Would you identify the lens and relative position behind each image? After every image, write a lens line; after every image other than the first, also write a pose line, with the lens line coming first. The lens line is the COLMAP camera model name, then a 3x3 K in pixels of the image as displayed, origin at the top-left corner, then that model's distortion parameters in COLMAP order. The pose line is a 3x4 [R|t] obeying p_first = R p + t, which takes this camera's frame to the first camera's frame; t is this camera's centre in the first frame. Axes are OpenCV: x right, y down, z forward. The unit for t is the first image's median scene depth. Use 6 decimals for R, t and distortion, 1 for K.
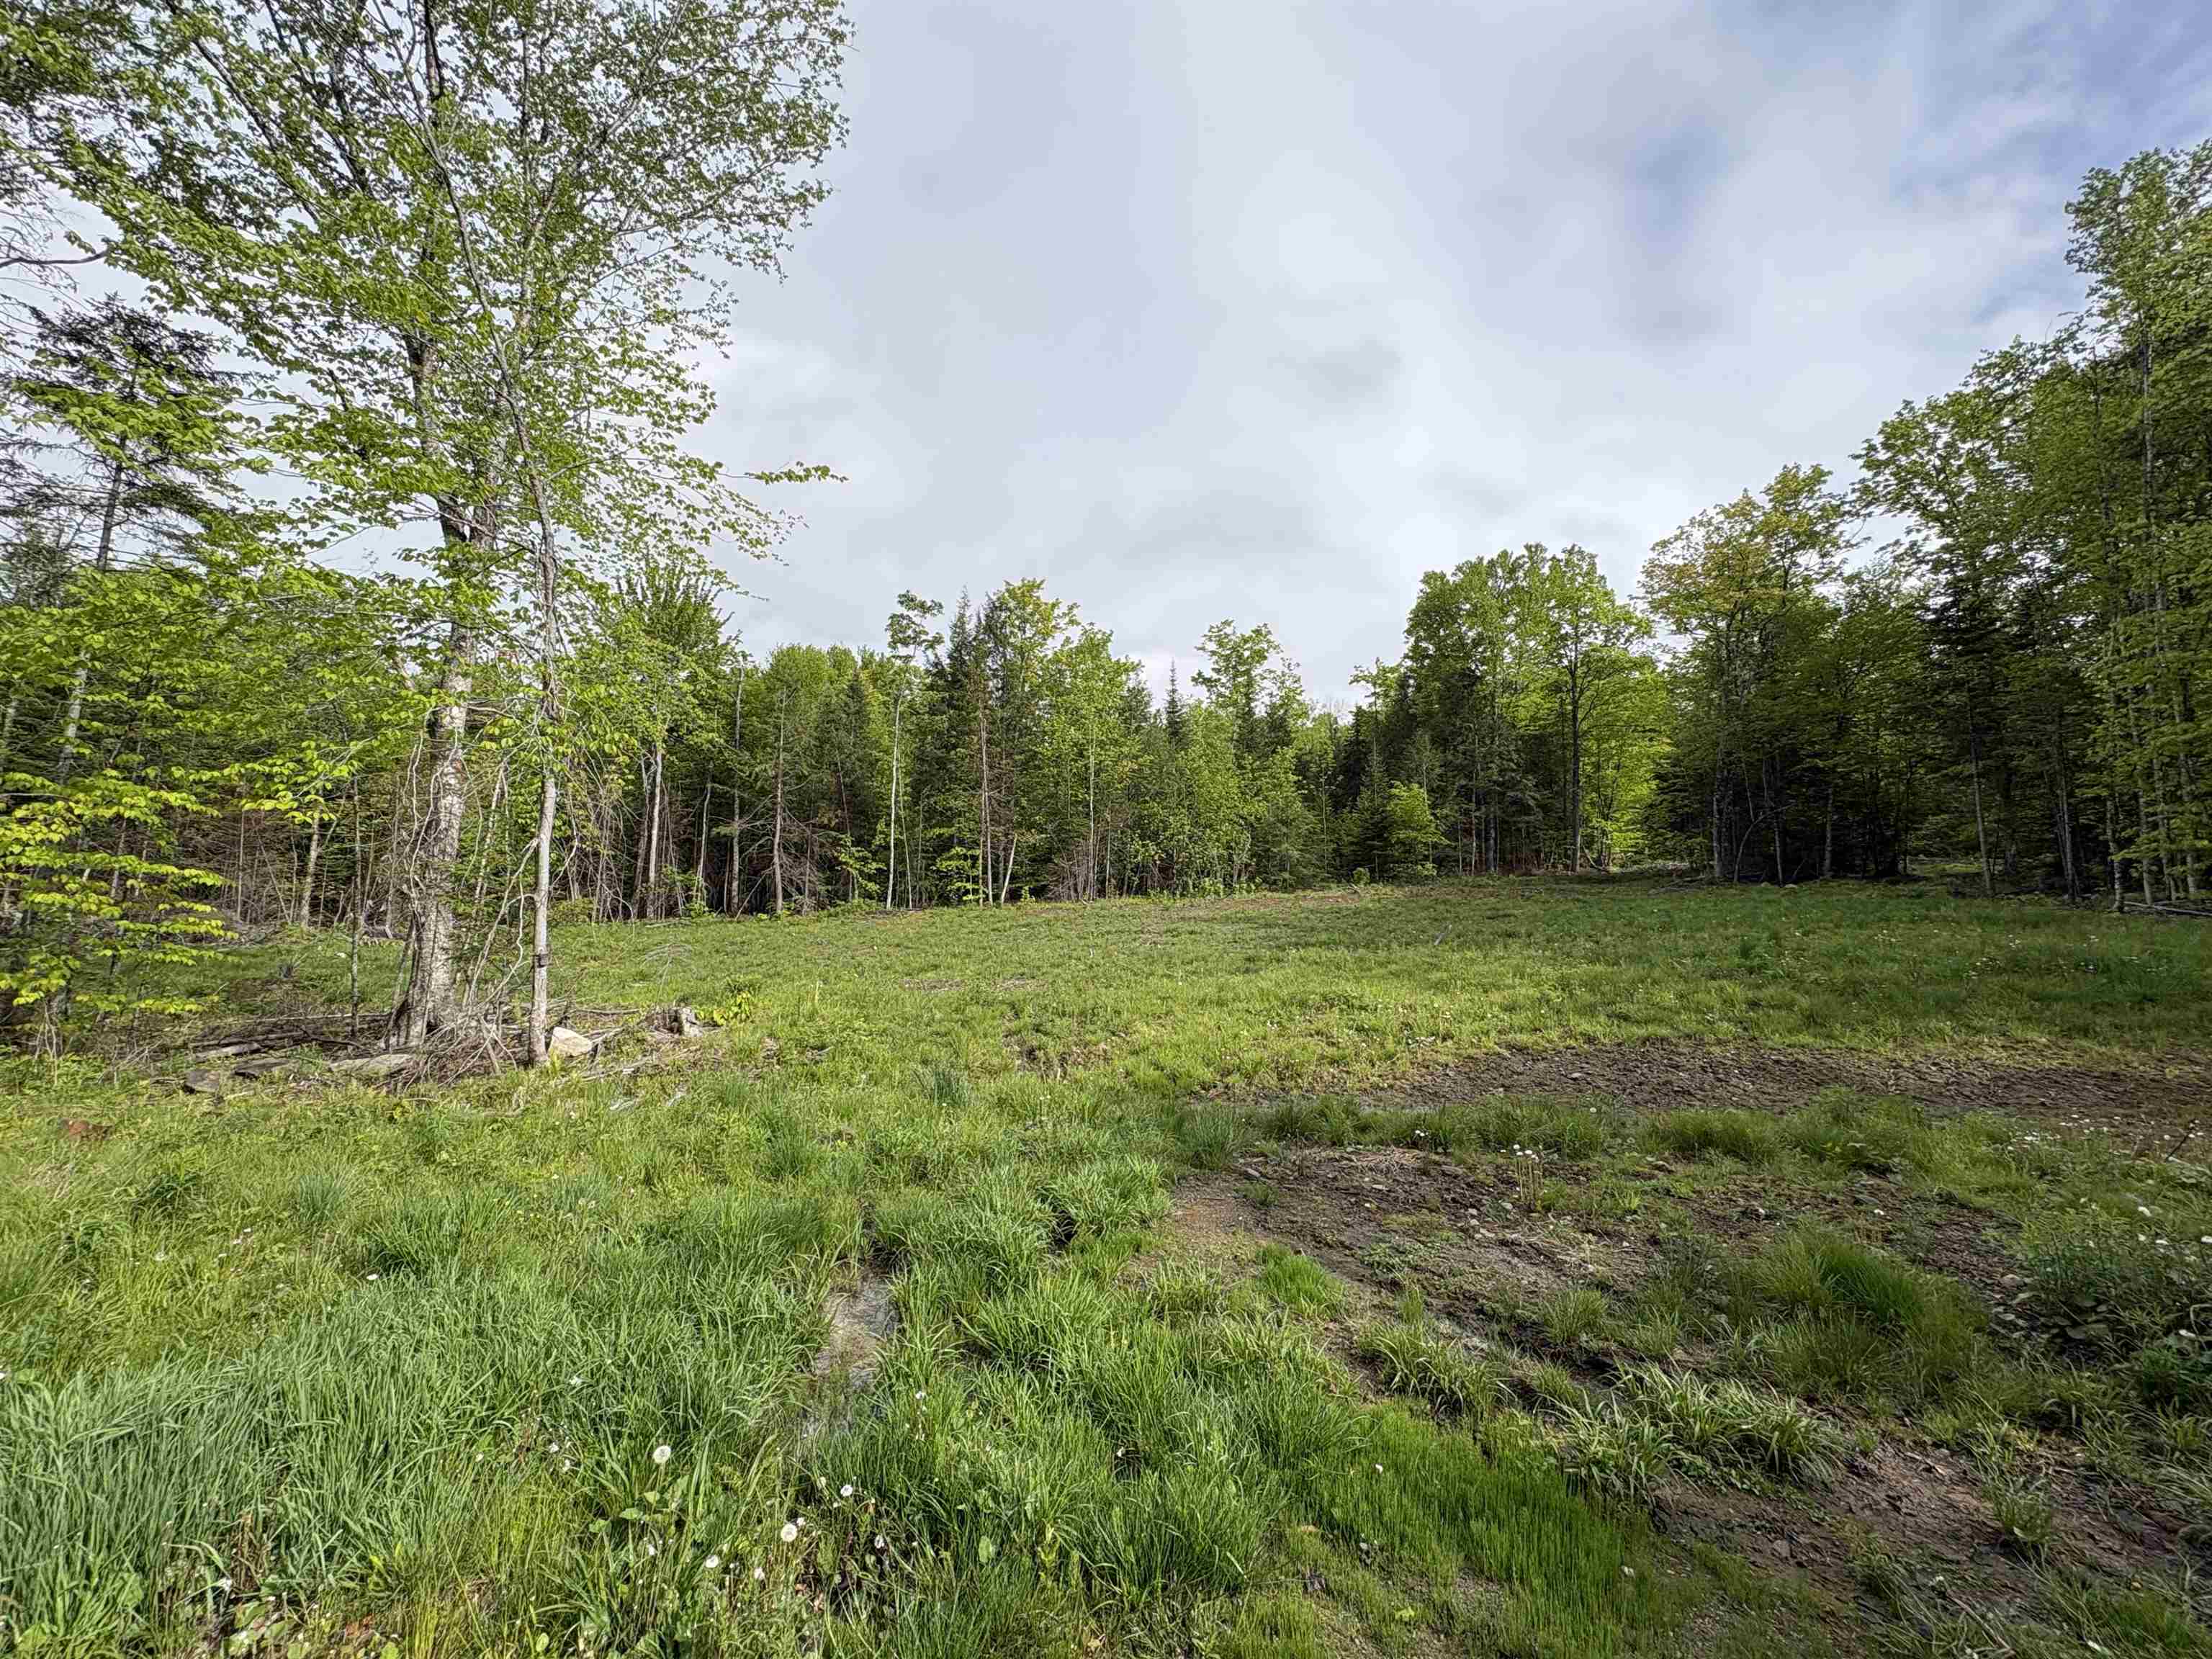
lens RADIAL K [[884.7, 0, 1107.2], [0, 884.7, 836.7], [0, 0, 1]] dist [0.005848, -0.000628]
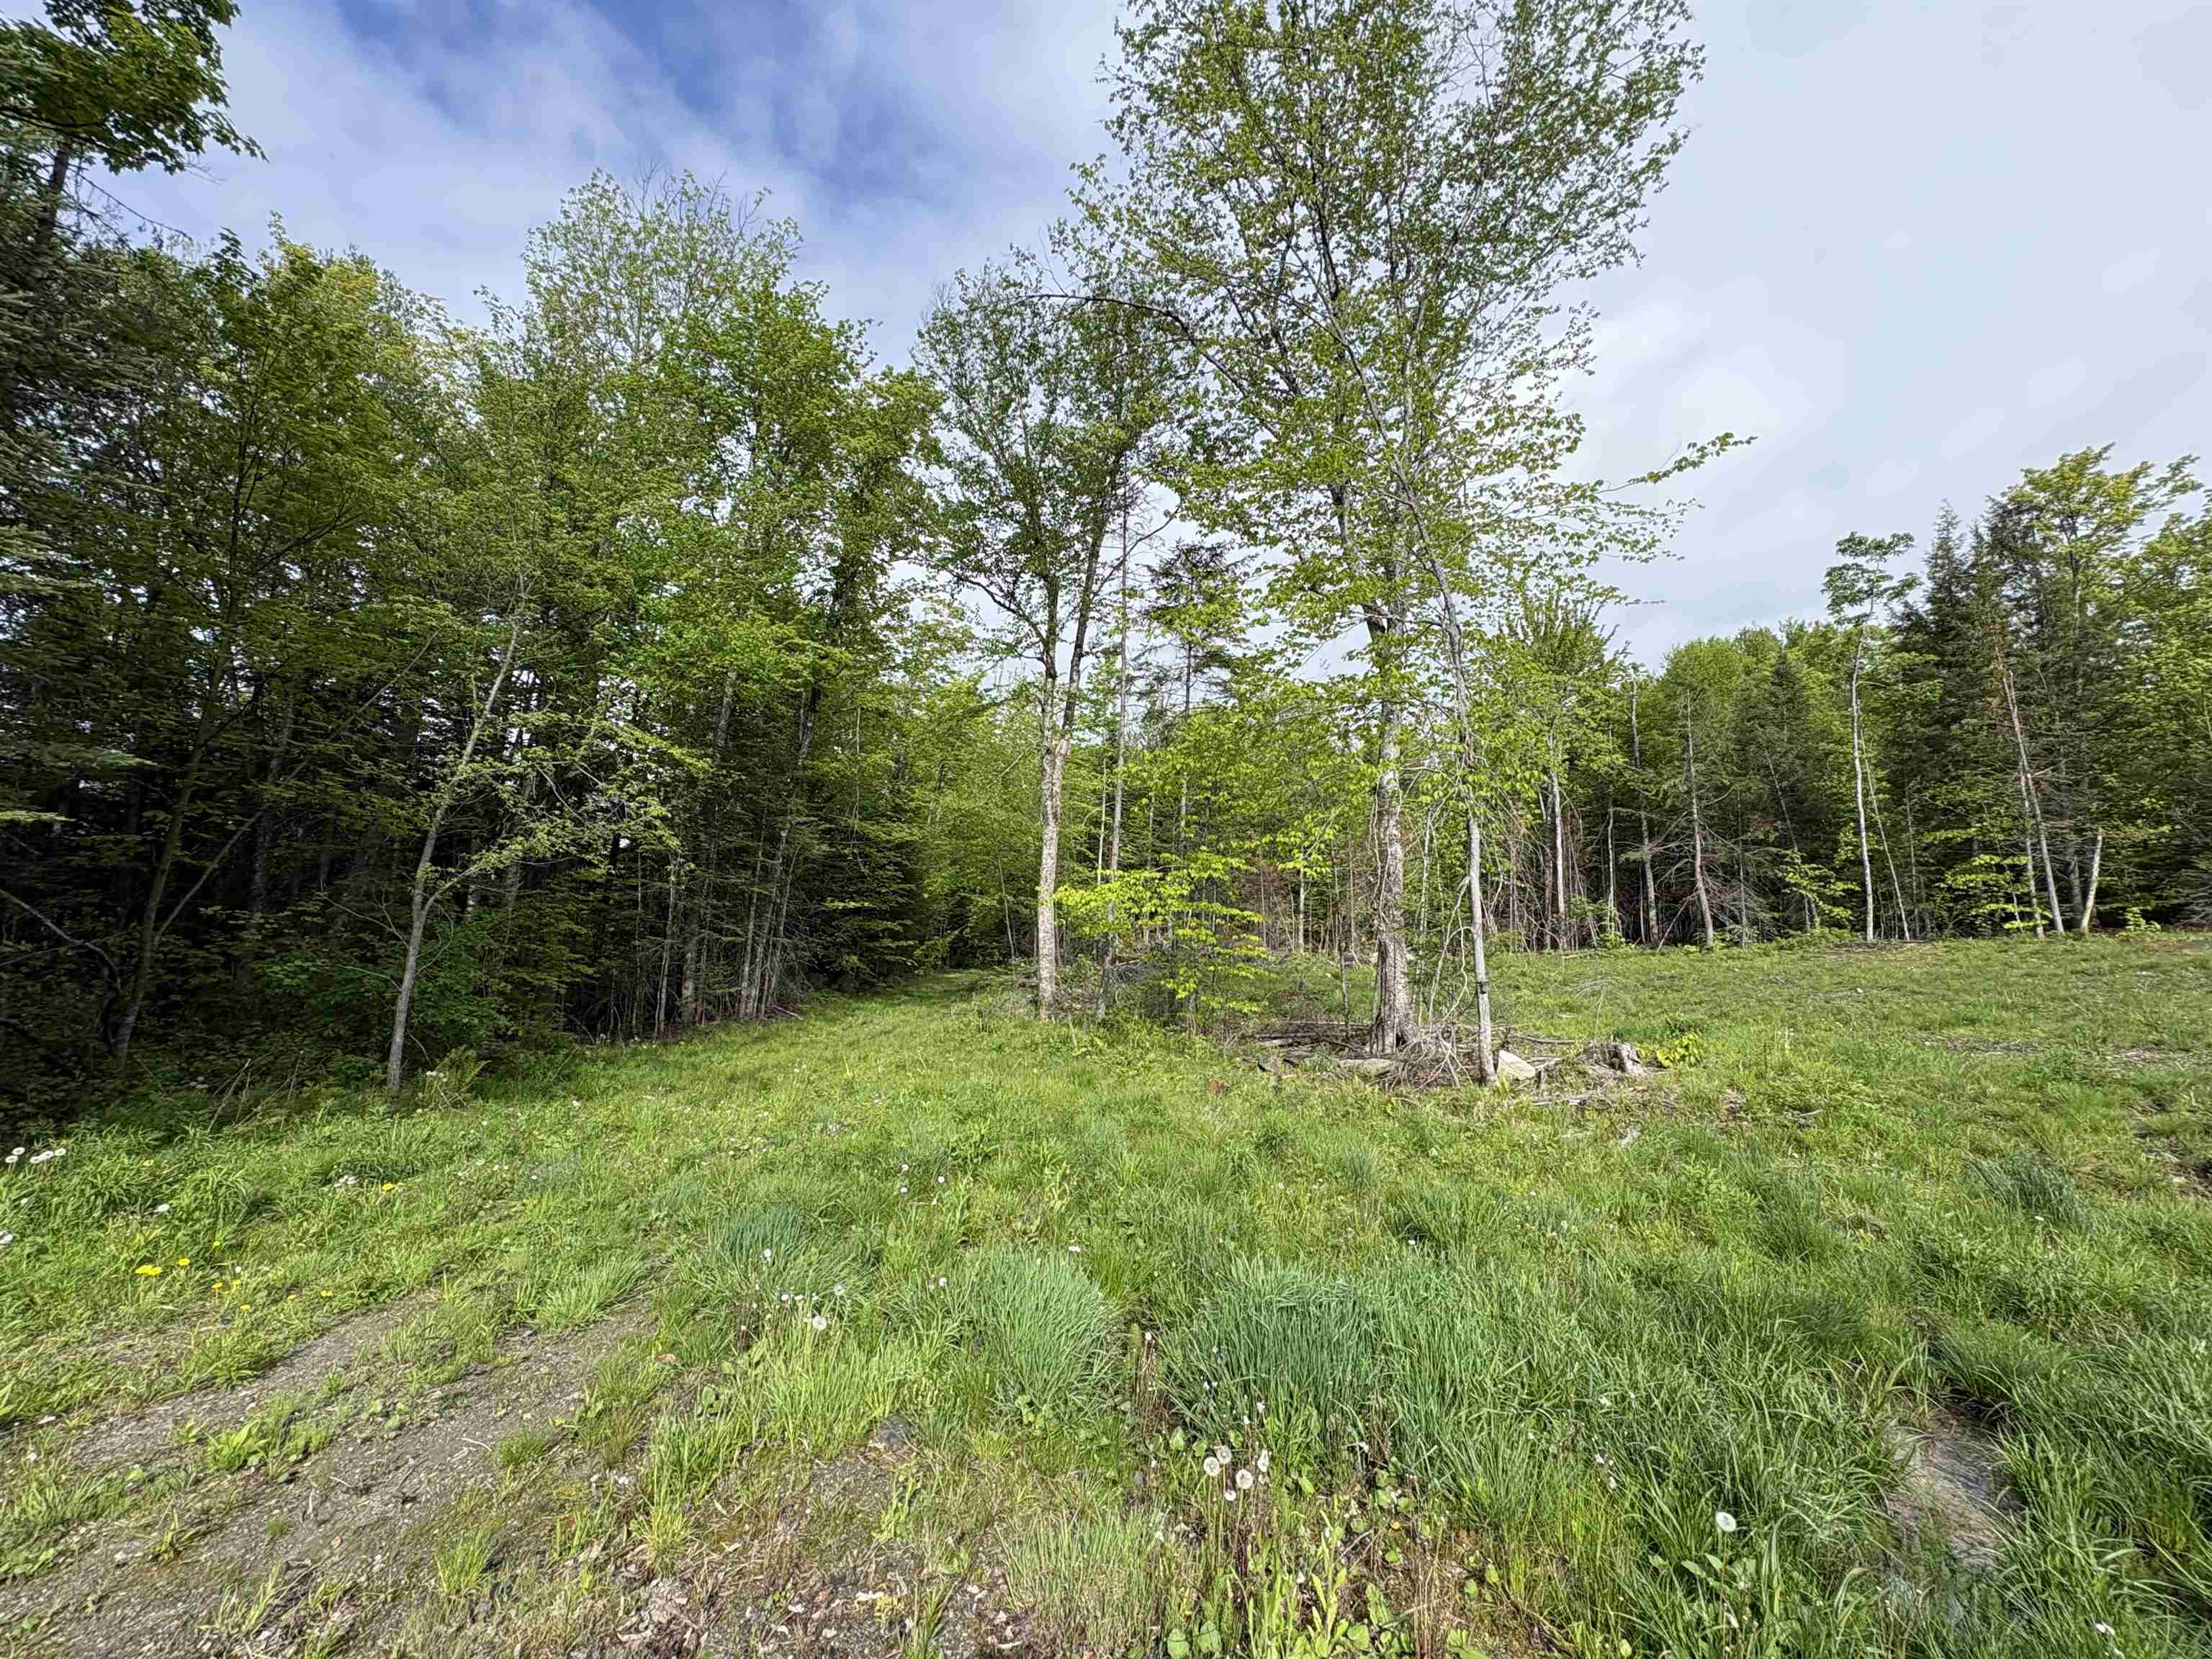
lens RADIAL K [[884.7, 0, 1104.0], [0, 884.7, 827.7], [0, 0, 1]] dist [0.005848, -0.000628]
pose [[0.585157, -0.099285, -0.804819, -0.004274], [0.063990, 0.995035, -0.076225, -0.001267], [0.808391, -0.006897, 0.588605, -0.008405]]
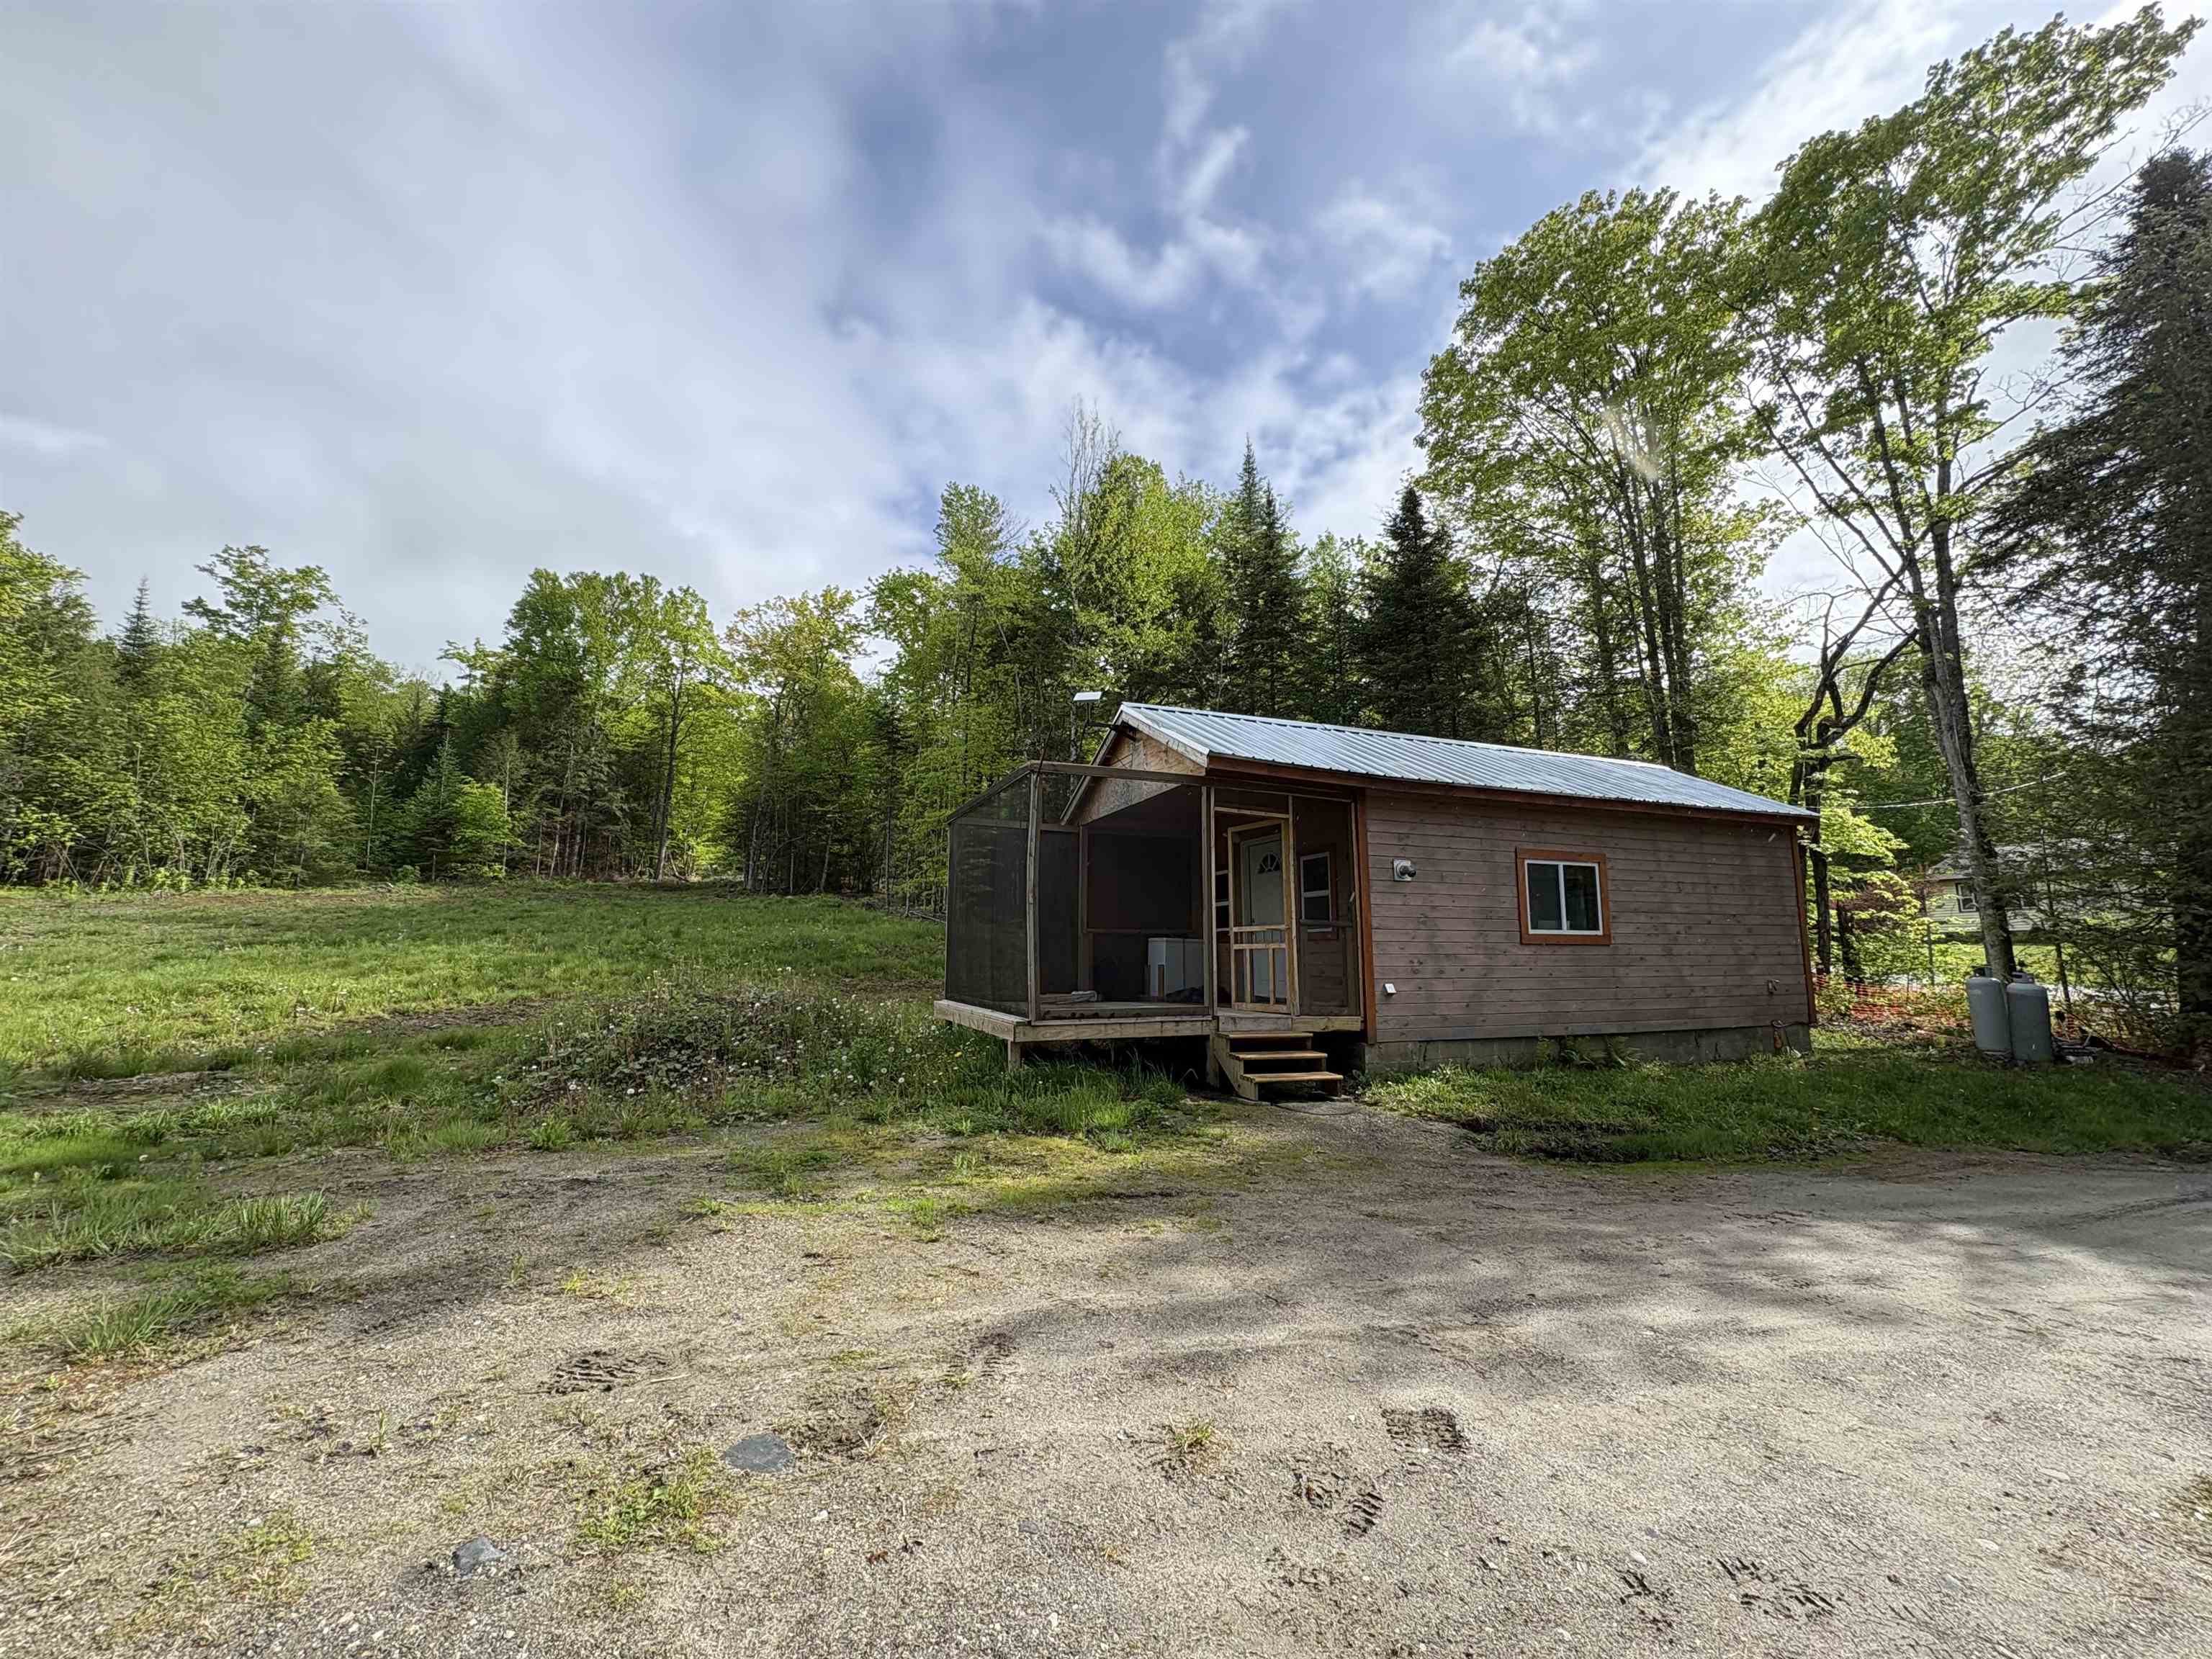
lens RADIAL K [[884.7, 0, 1106.2], [0, 884.7, 823.9], [0, 0, 1]] dist [0.005848, -0.000628]
pose [[0.621176, 0.092336, 0.778212, 0.025234], [-0.076039, 0.995450, -0.057417, -0.017934], [-0.779973, -0.023509, 0.625371, -0.258472]]
